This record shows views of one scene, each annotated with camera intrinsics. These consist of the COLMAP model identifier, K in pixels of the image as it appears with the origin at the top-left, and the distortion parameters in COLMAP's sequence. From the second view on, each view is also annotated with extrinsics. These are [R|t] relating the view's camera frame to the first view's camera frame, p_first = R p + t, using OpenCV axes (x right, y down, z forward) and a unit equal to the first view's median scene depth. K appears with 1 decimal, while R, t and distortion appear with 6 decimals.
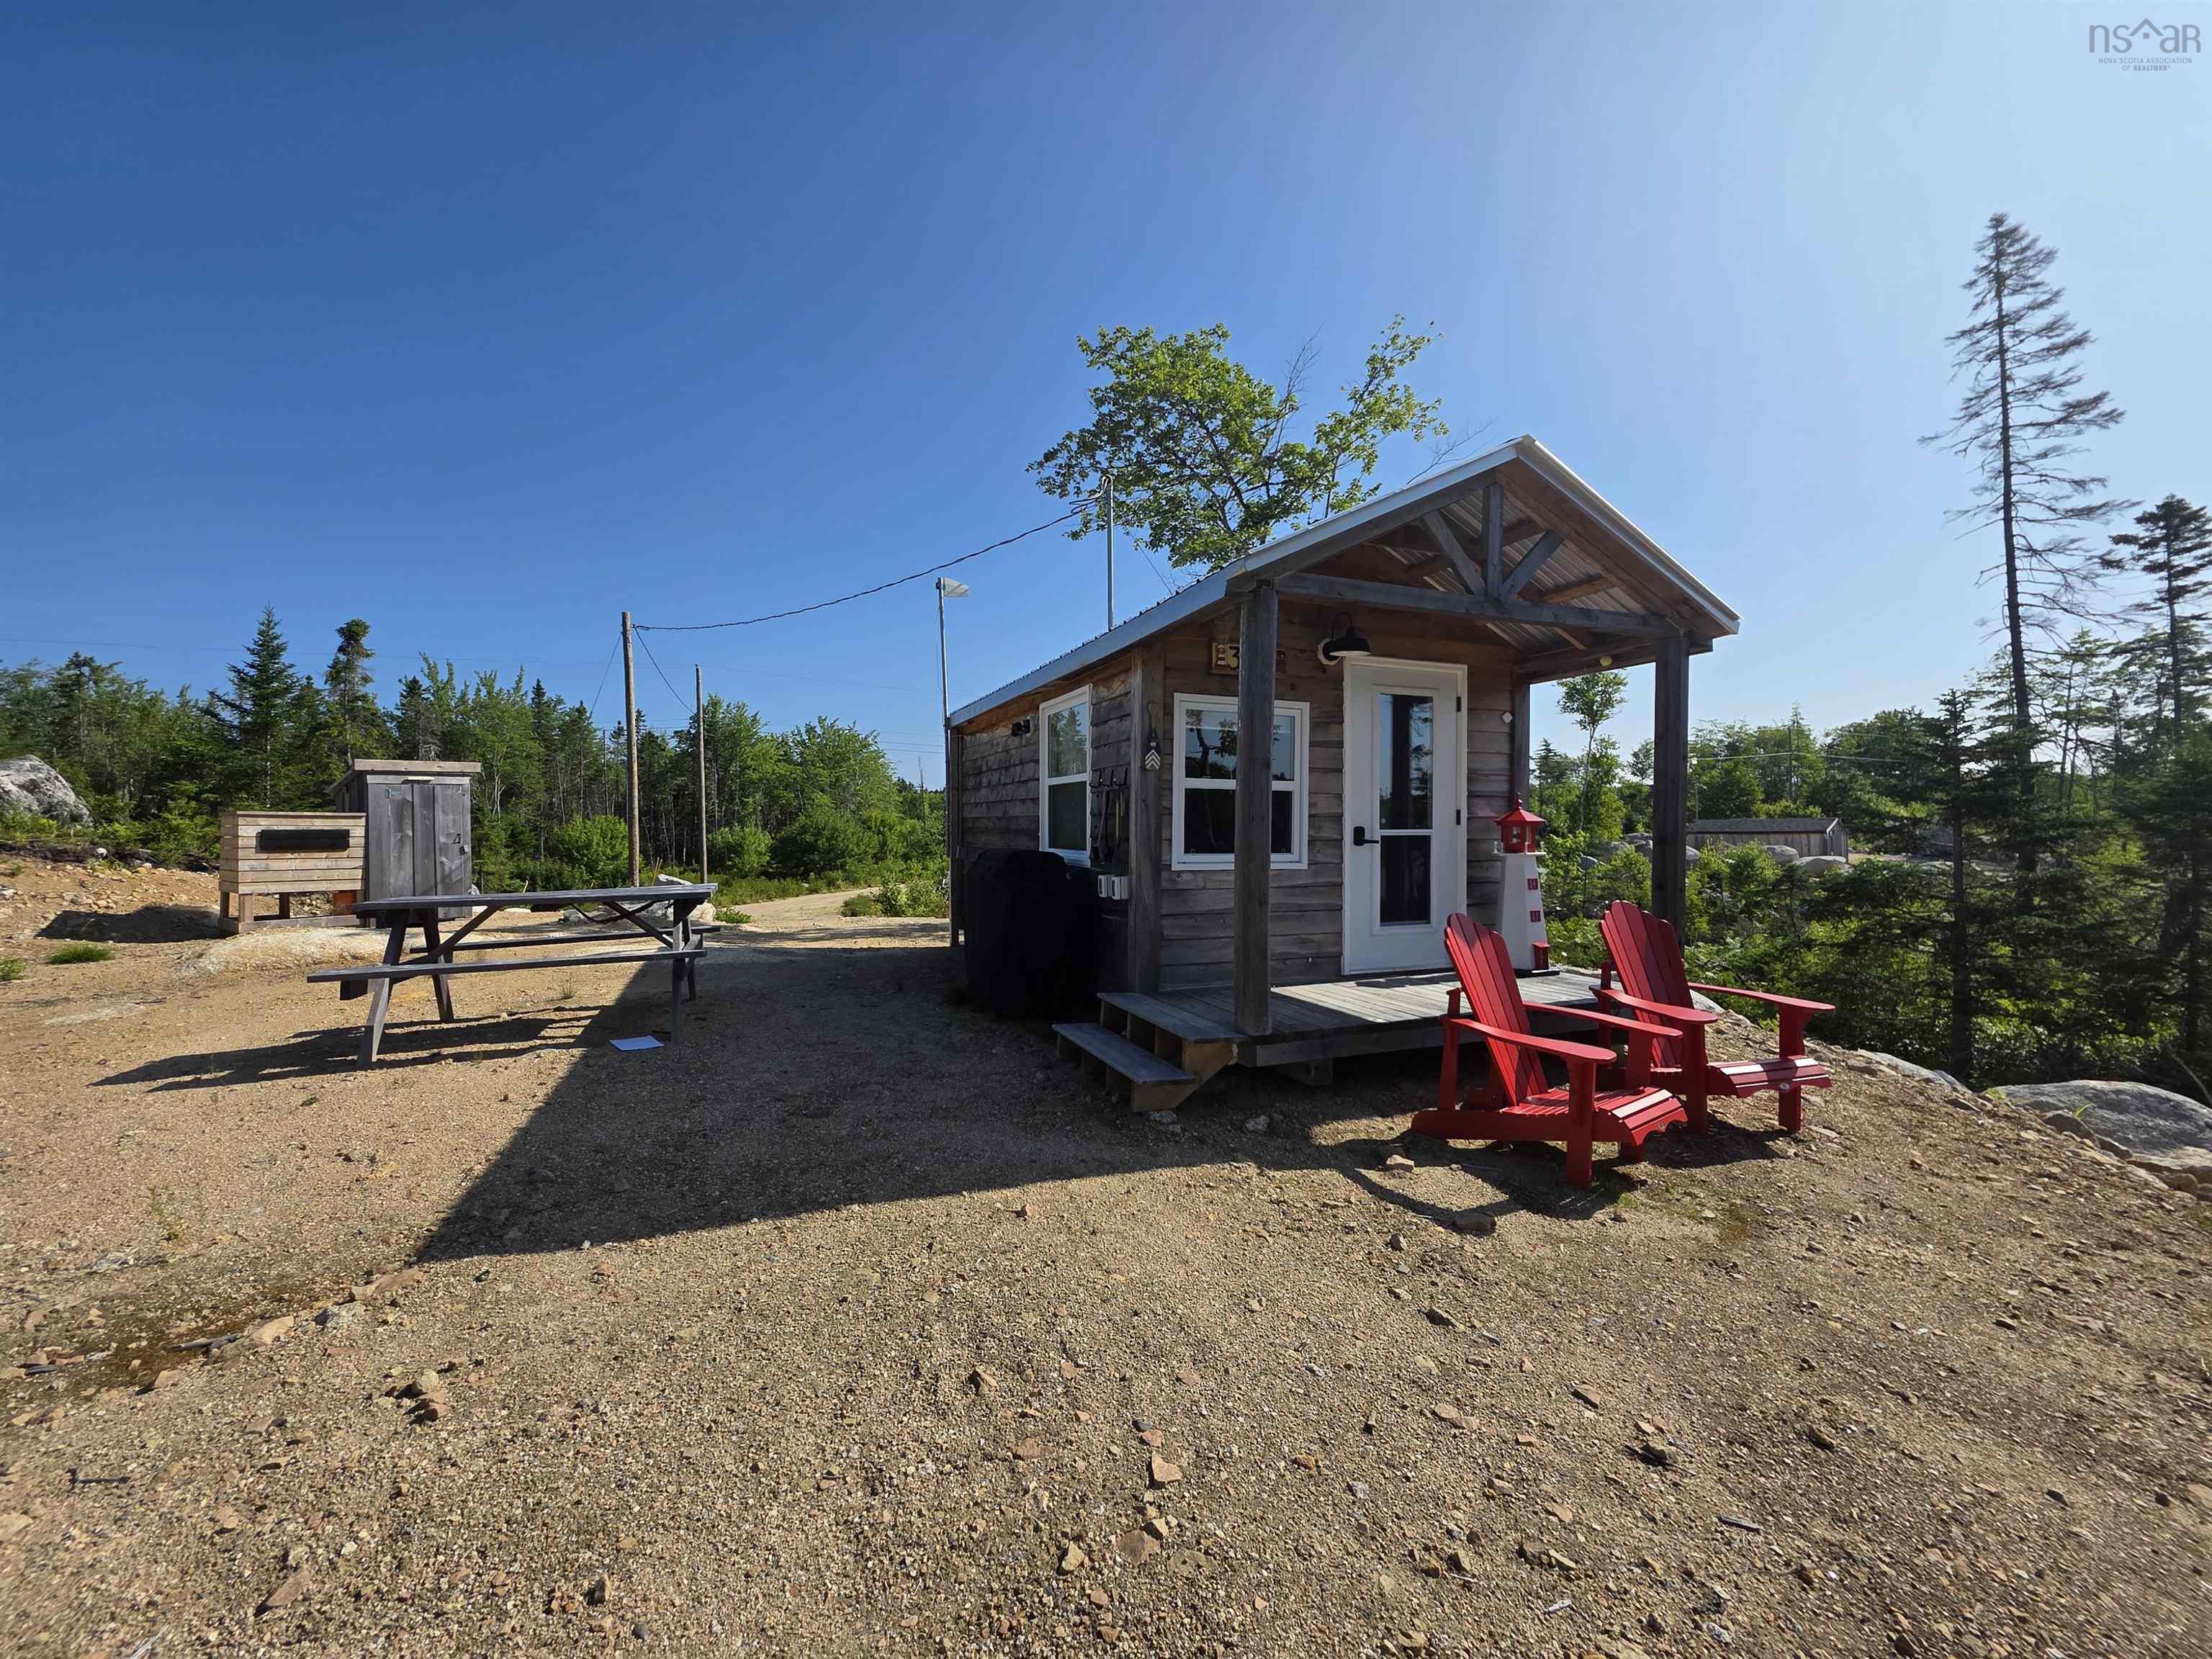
lens RADIAL K [[881.0, 0, 1097.8], [0, 881.0, 826.9], [0, 0, 1]] dist [0.005660, -0.000645]
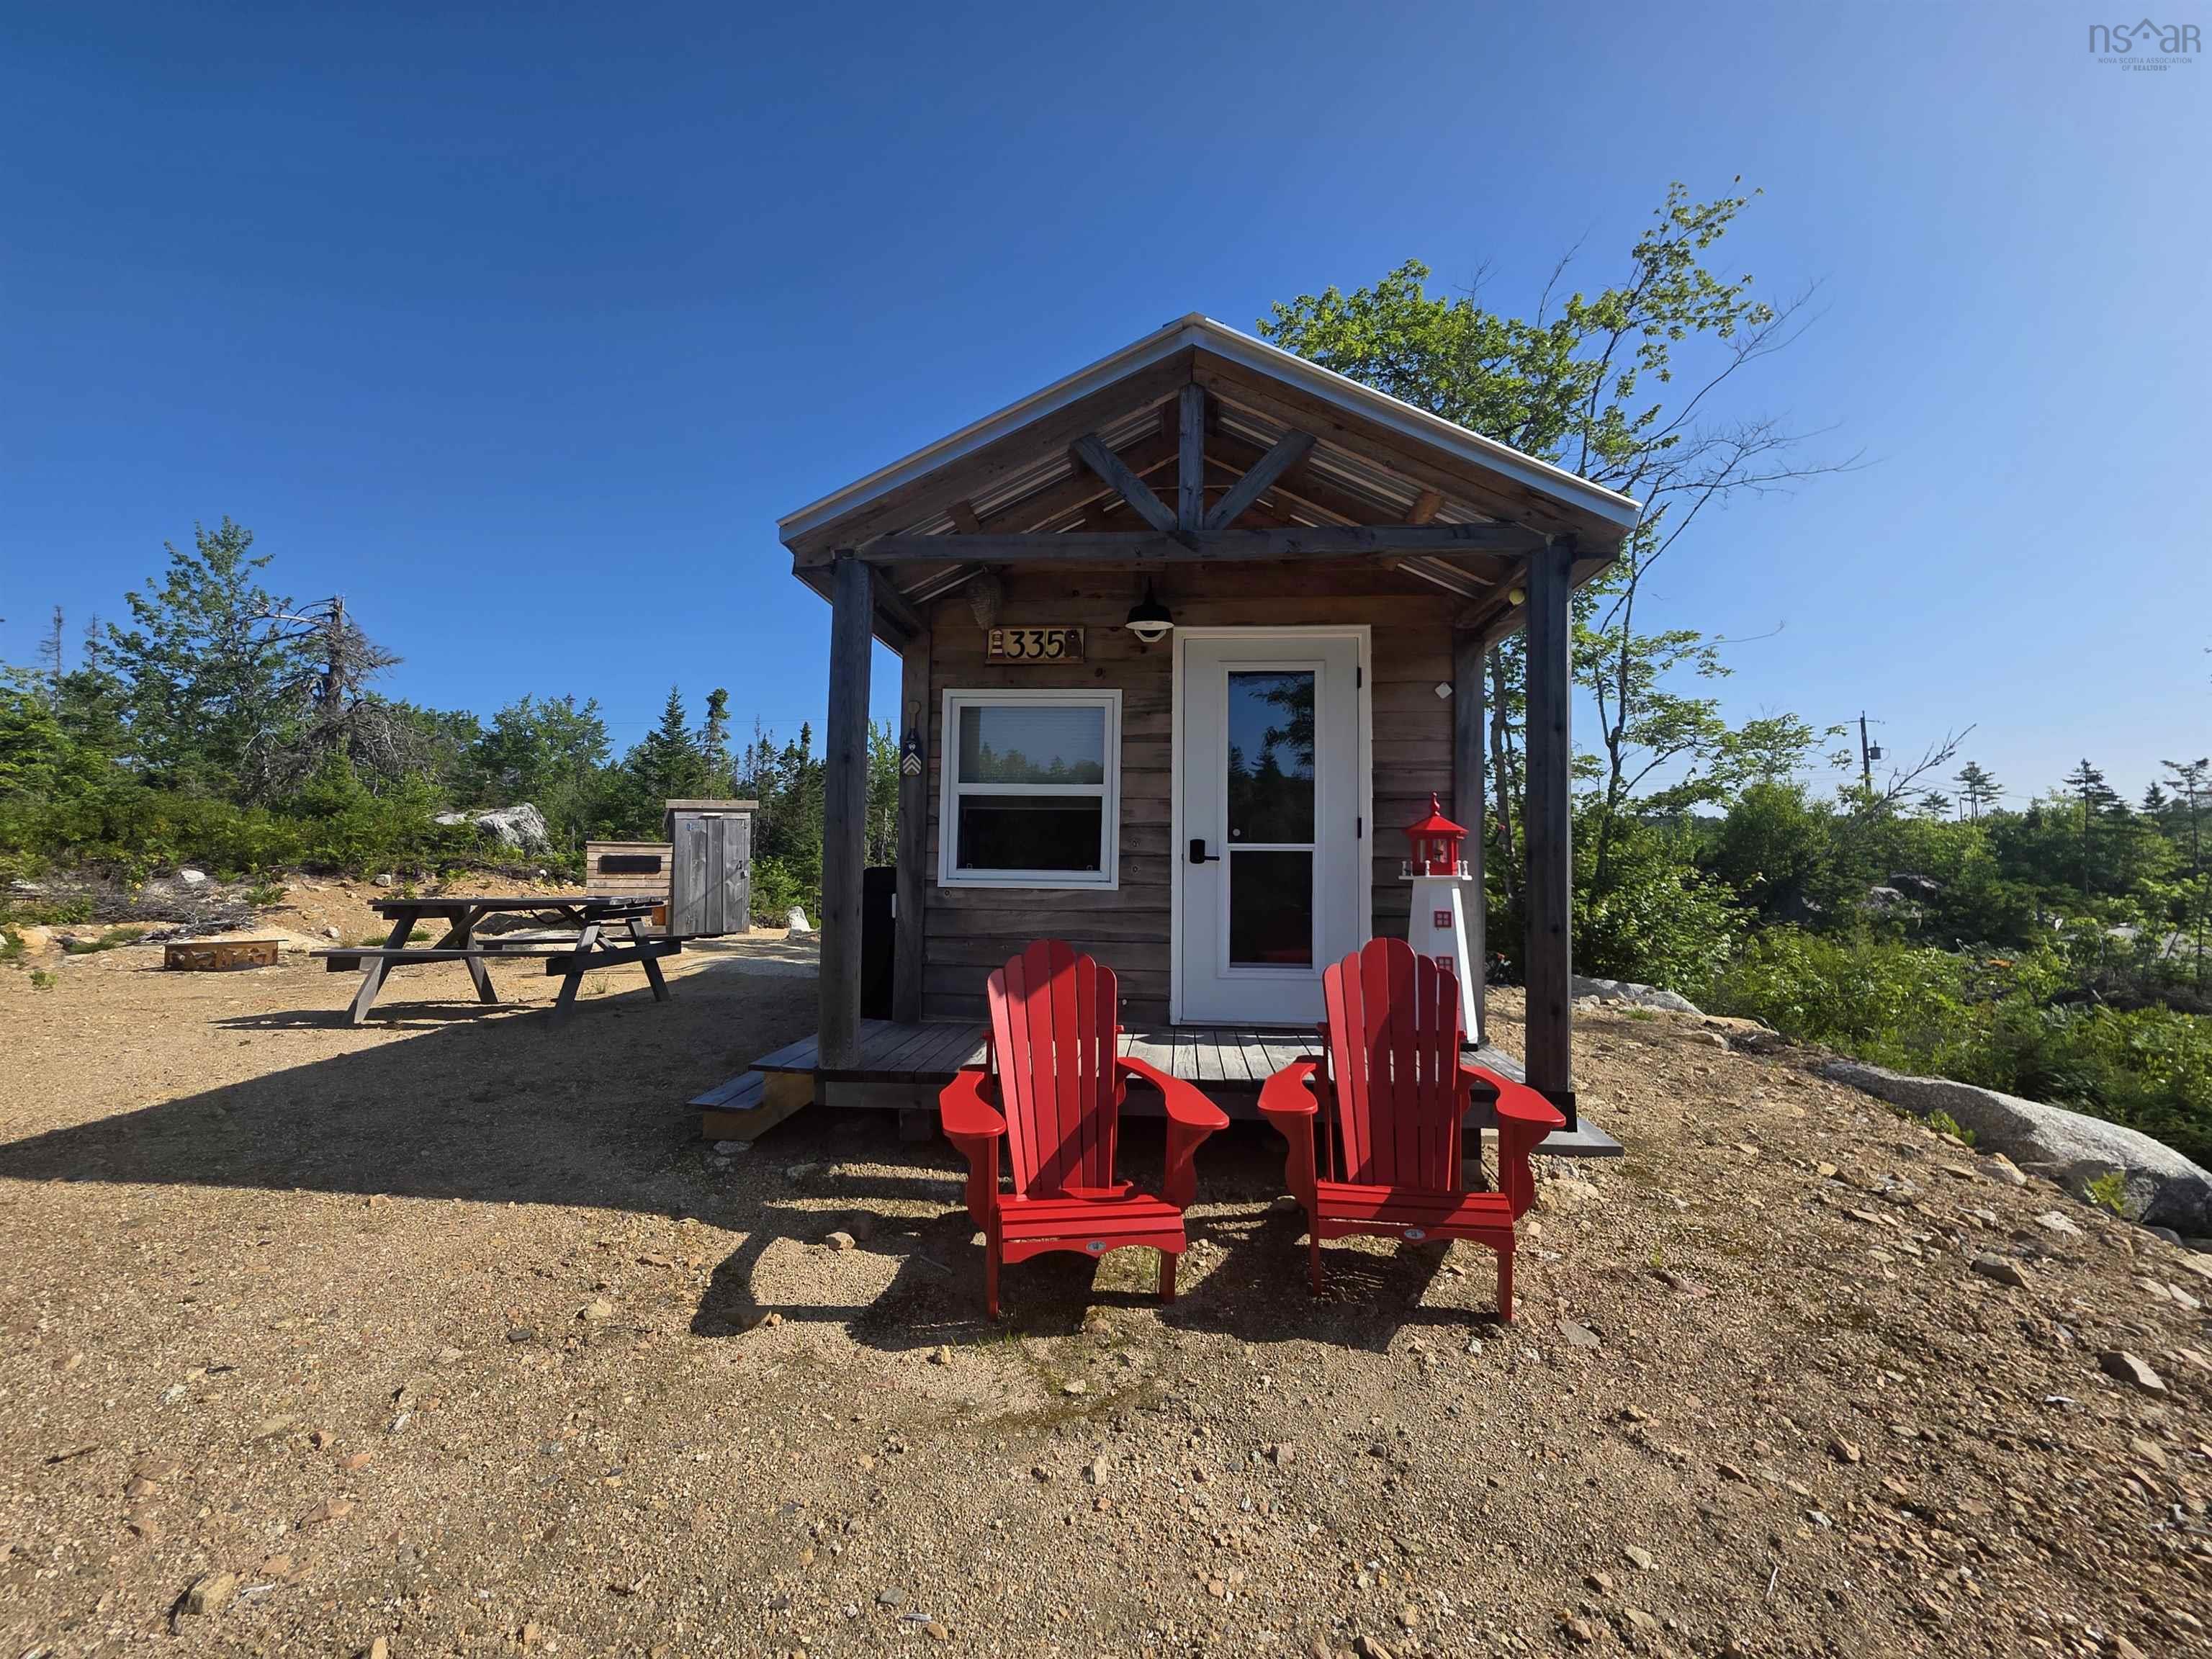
lens RADIAL K [[931.1, 0, 1096.3], [0, 931.1, 825.2], [0, 0, 1]] dist [0.004174, 0.000682]
pose [[0.896340, -0.011992, -0.443206, 0.562857], [-0.008057, 0.999029, -0.043326, 0.023085], [0.443295, 0.042406, 0.895372, 0.194884]]
